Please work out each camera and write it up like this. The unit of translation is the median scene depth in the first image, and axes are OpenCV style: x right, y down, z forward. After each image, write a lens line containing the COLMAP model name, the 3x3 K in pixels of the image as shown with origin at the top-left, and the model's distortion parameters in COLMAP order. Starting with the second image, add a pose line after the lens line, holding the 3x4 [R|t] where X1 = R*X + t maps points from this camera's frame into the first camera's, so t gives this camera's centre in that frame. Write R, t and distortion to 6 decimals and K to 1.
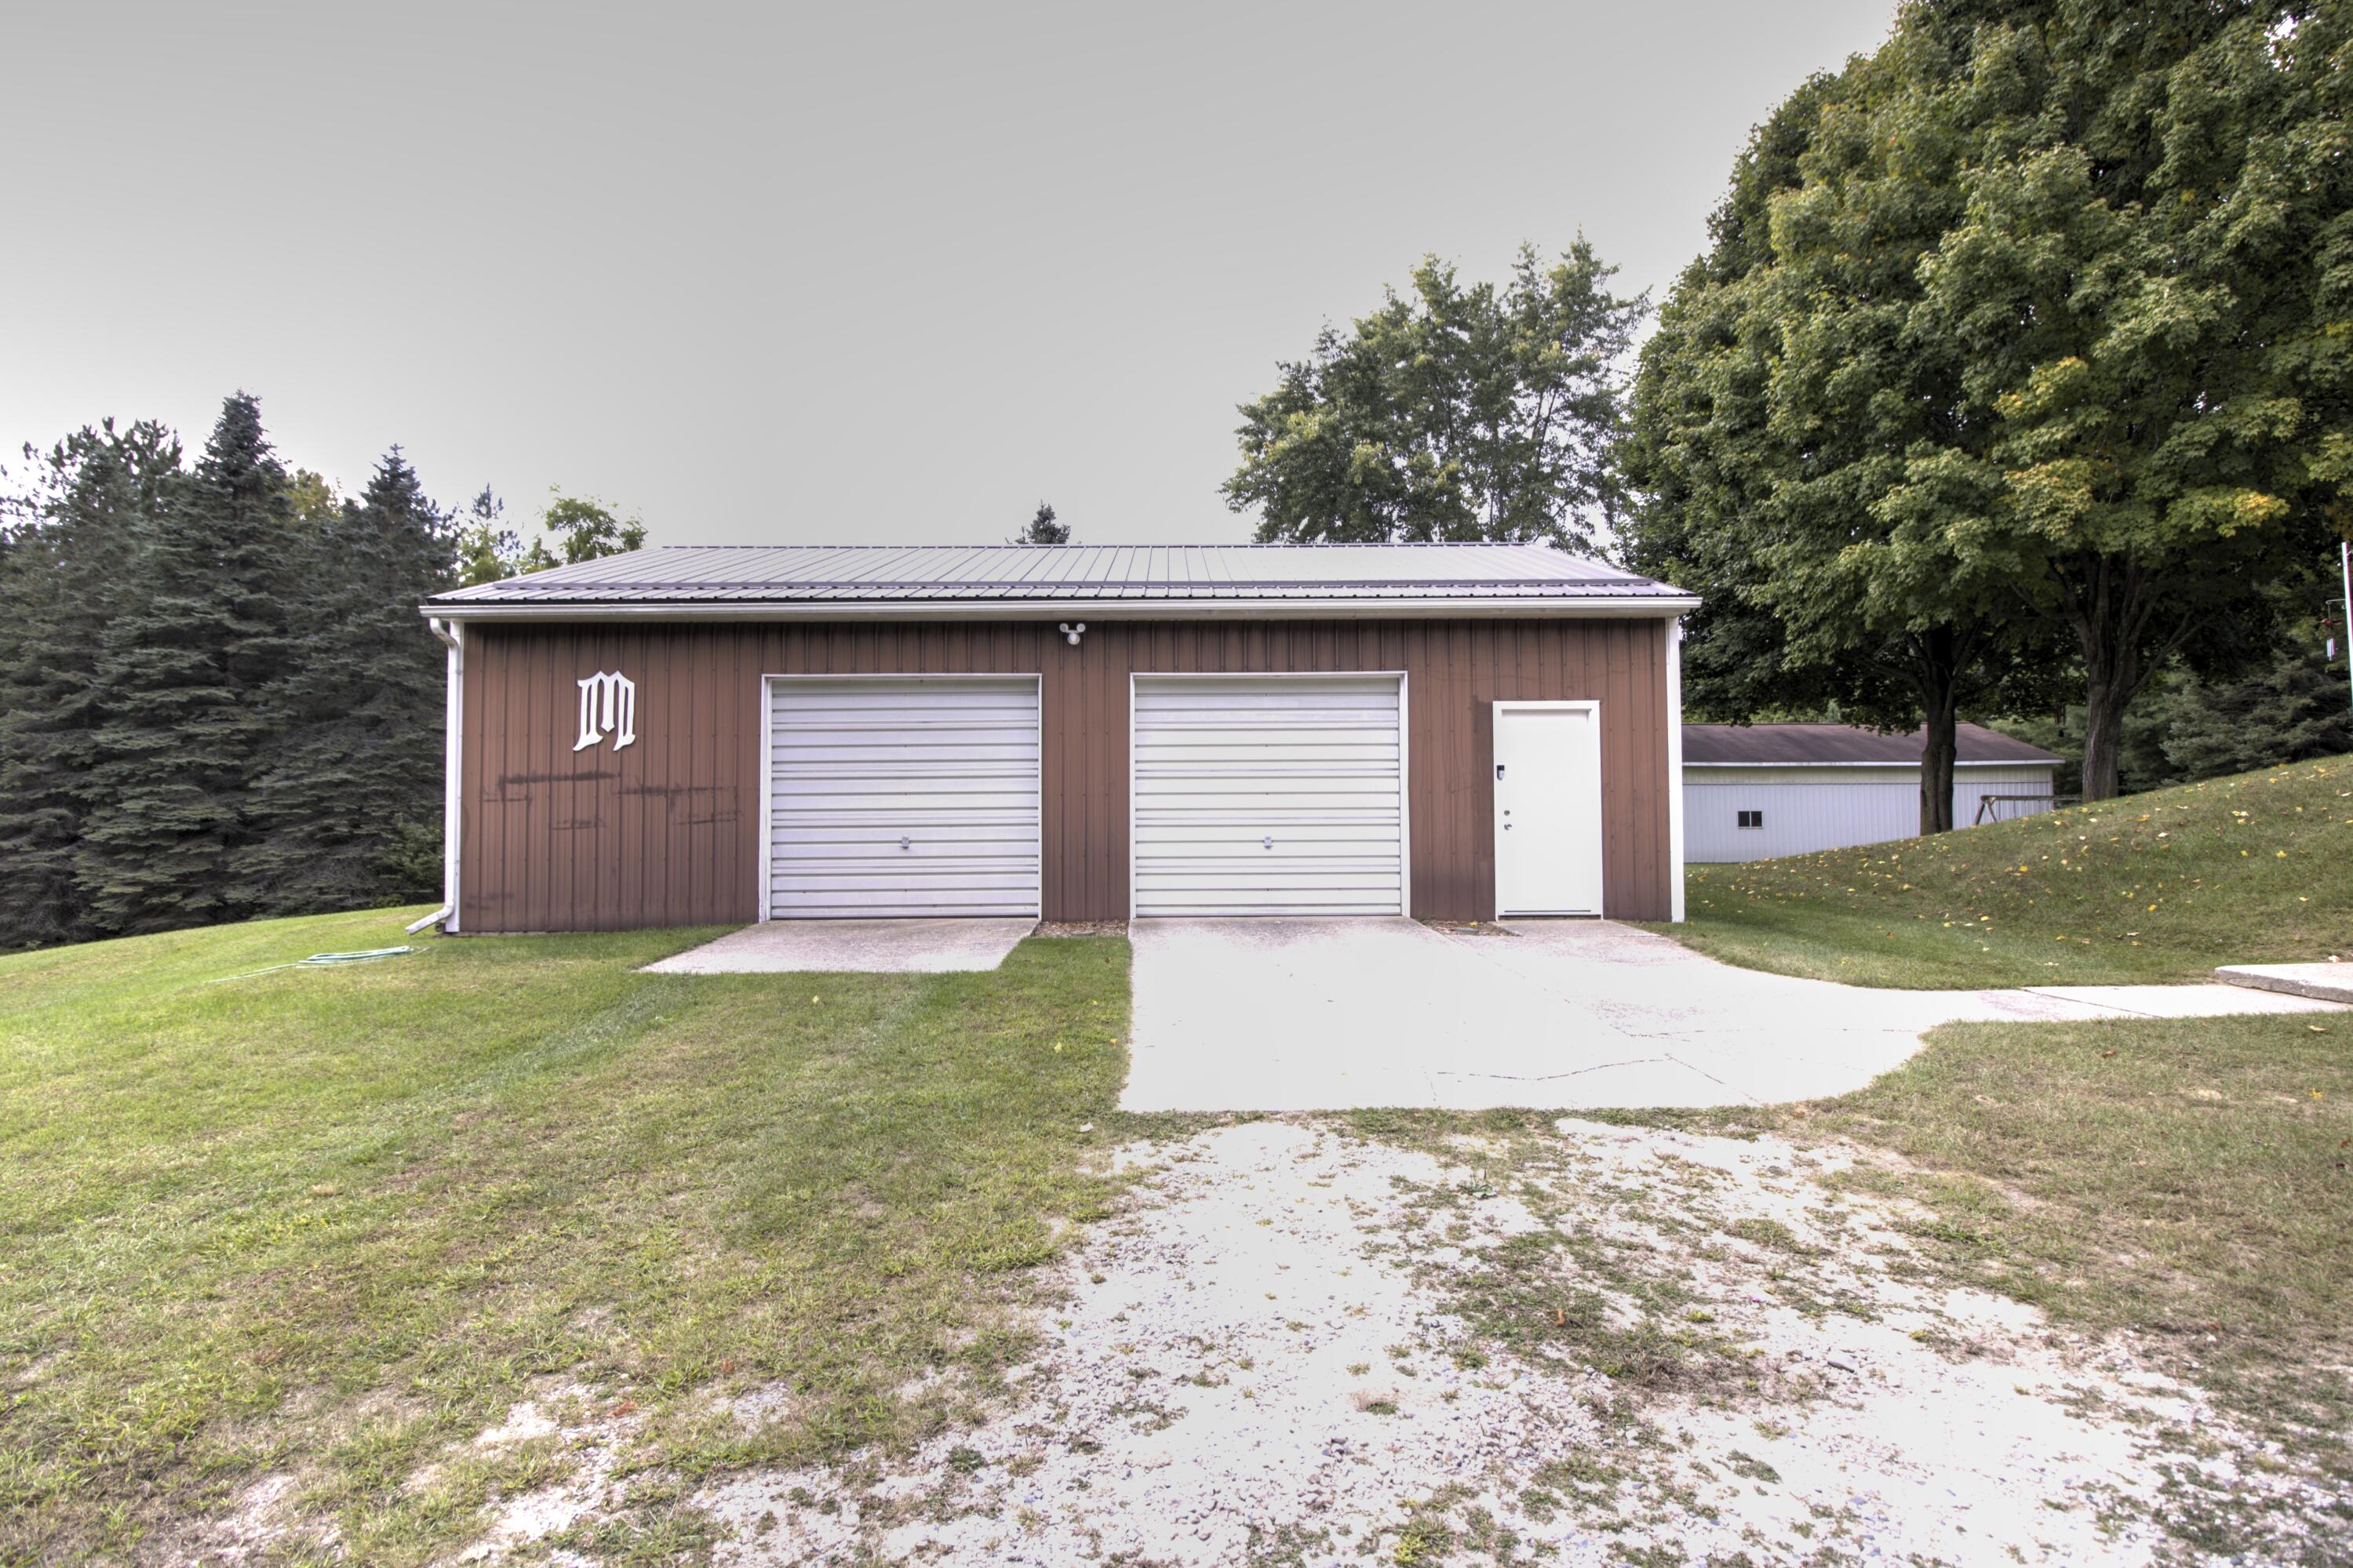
lens RADIAL K [[1109.0, 0, 1177.1], [0, 1109.0, 800.2], [0, 0, 1]] dist [-0.019251, -0.000976]
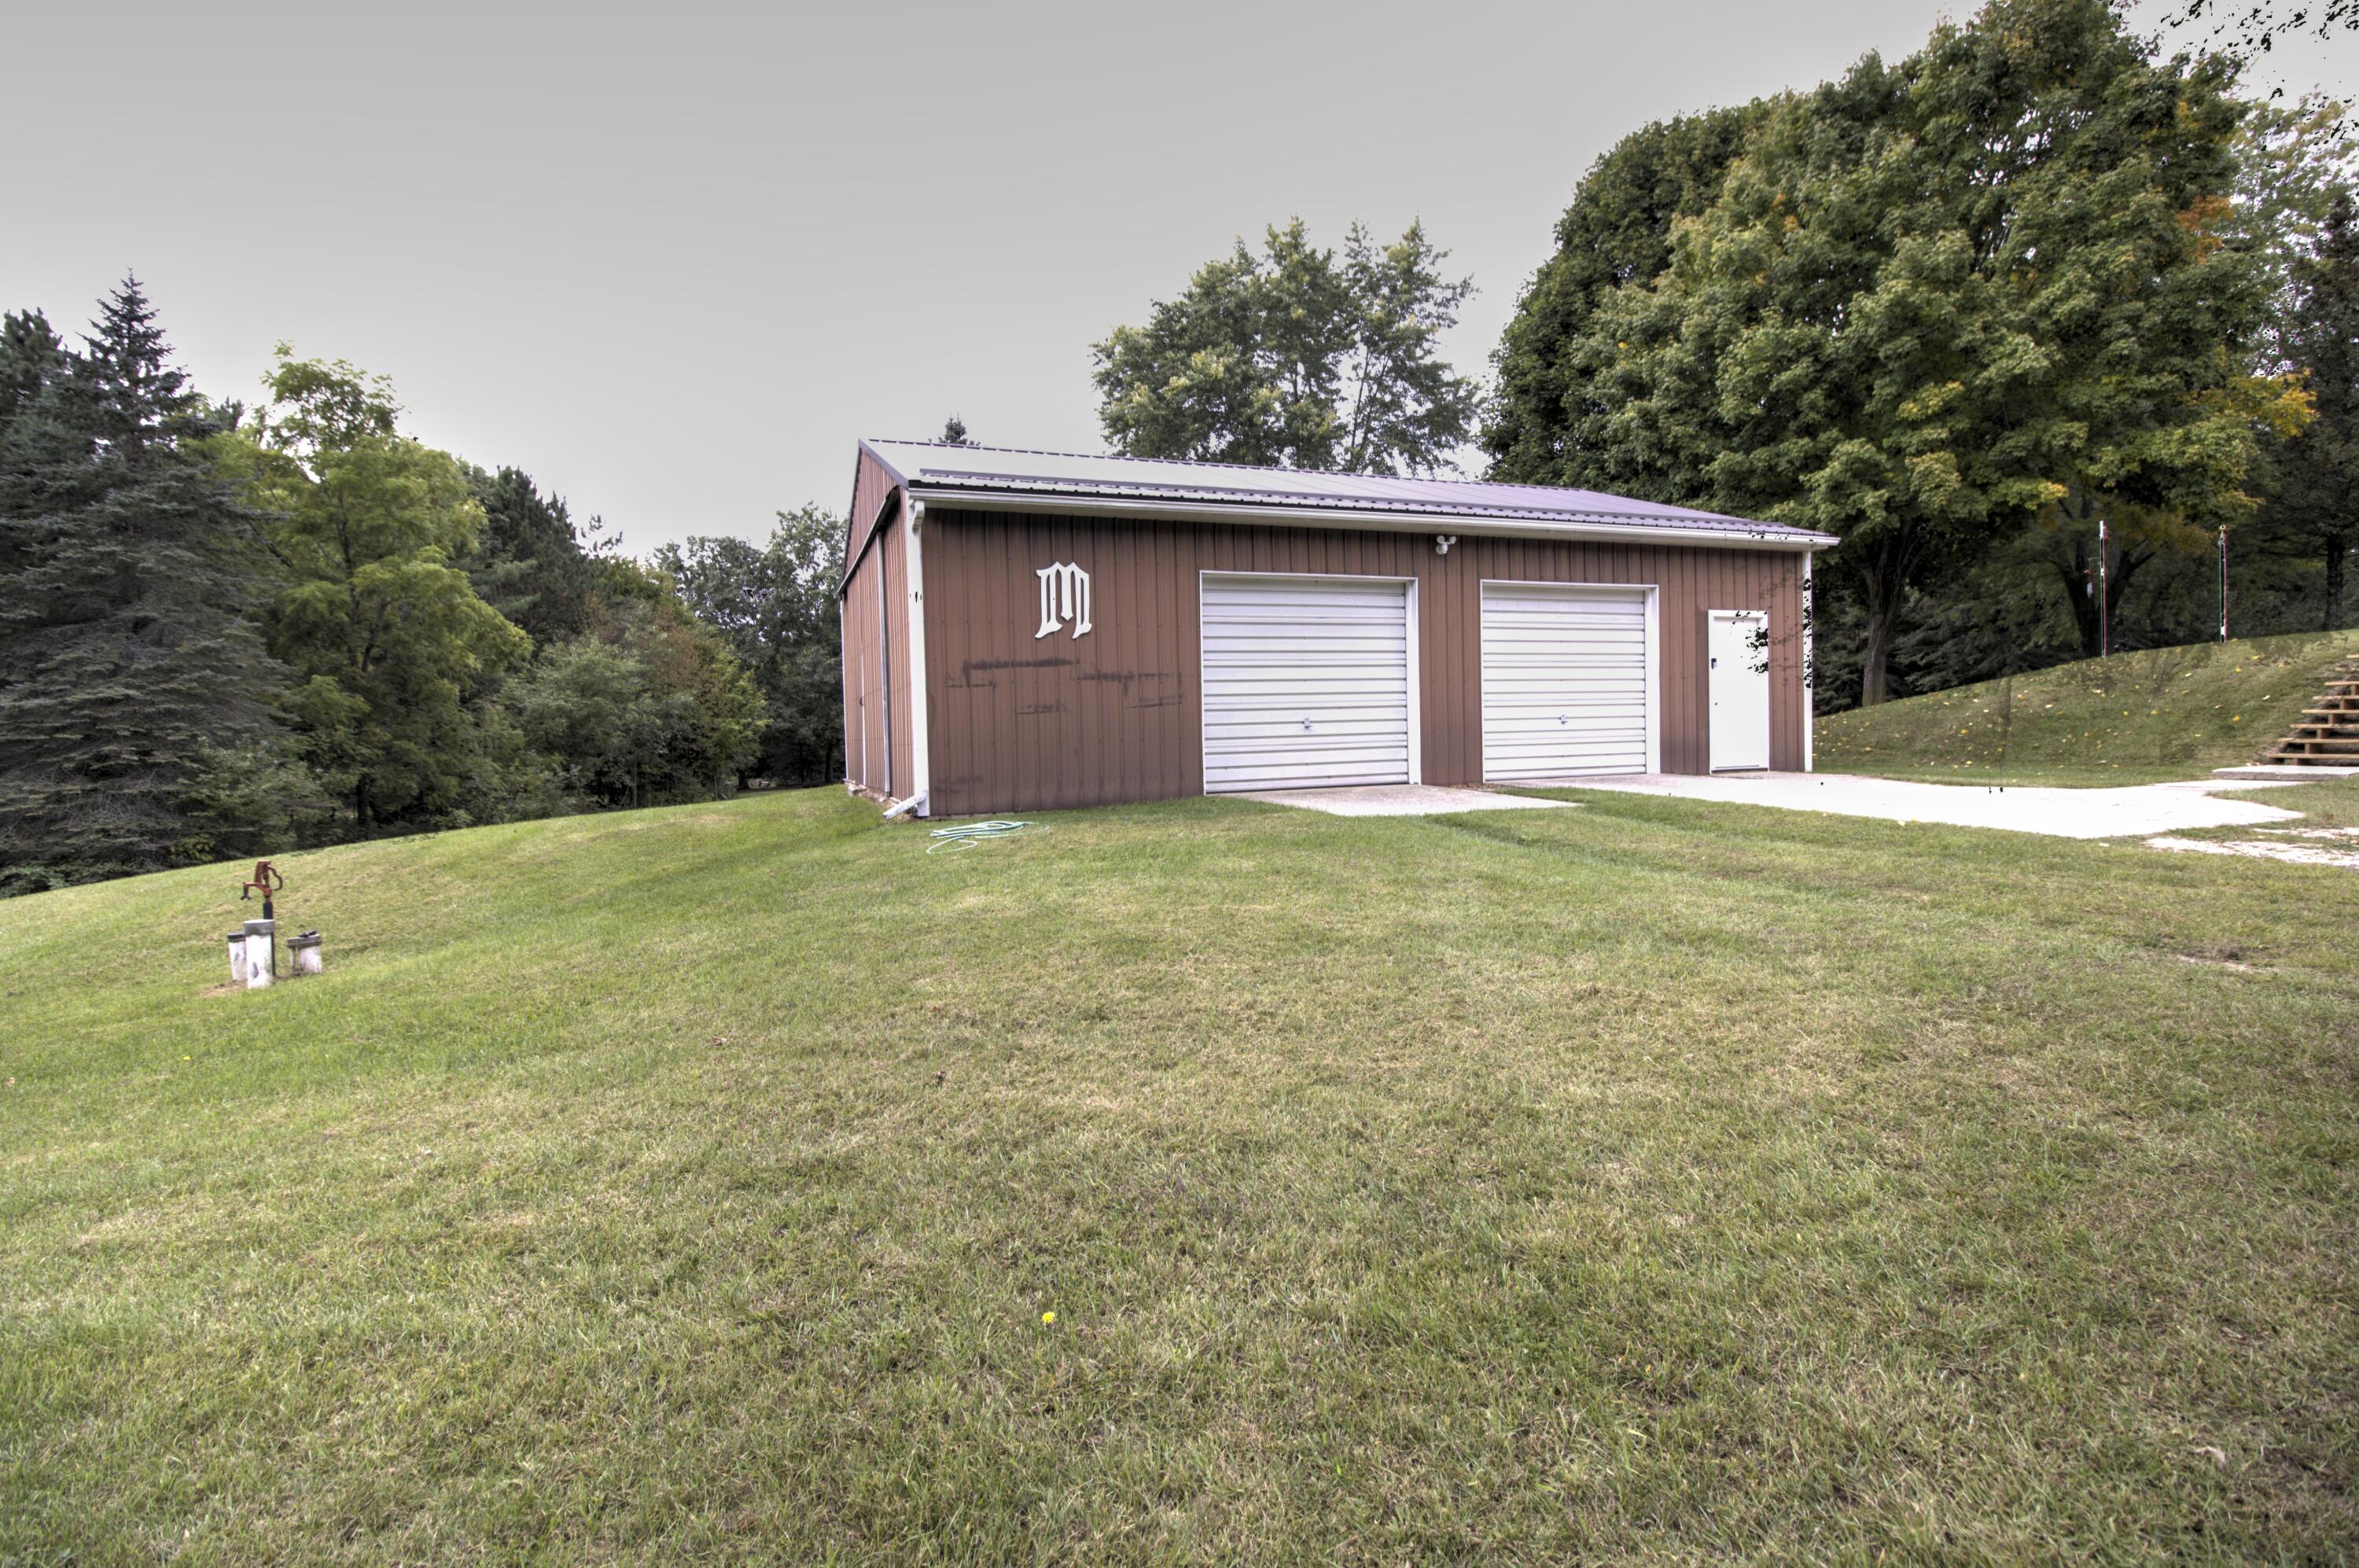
lens RADIAL K [[1090.4, 0, 1181.2], [0, 1090.4, 758.6], [0, 0, 1]] dist [-0.012525, -0.004052]
pose [[0.941131, -0.025433, 0.337083, -0.651589], [0.015973, 0.999398, 0.030809, 0.033282], [-0.337663, -0.023612, 0.940971, -0.011350]]
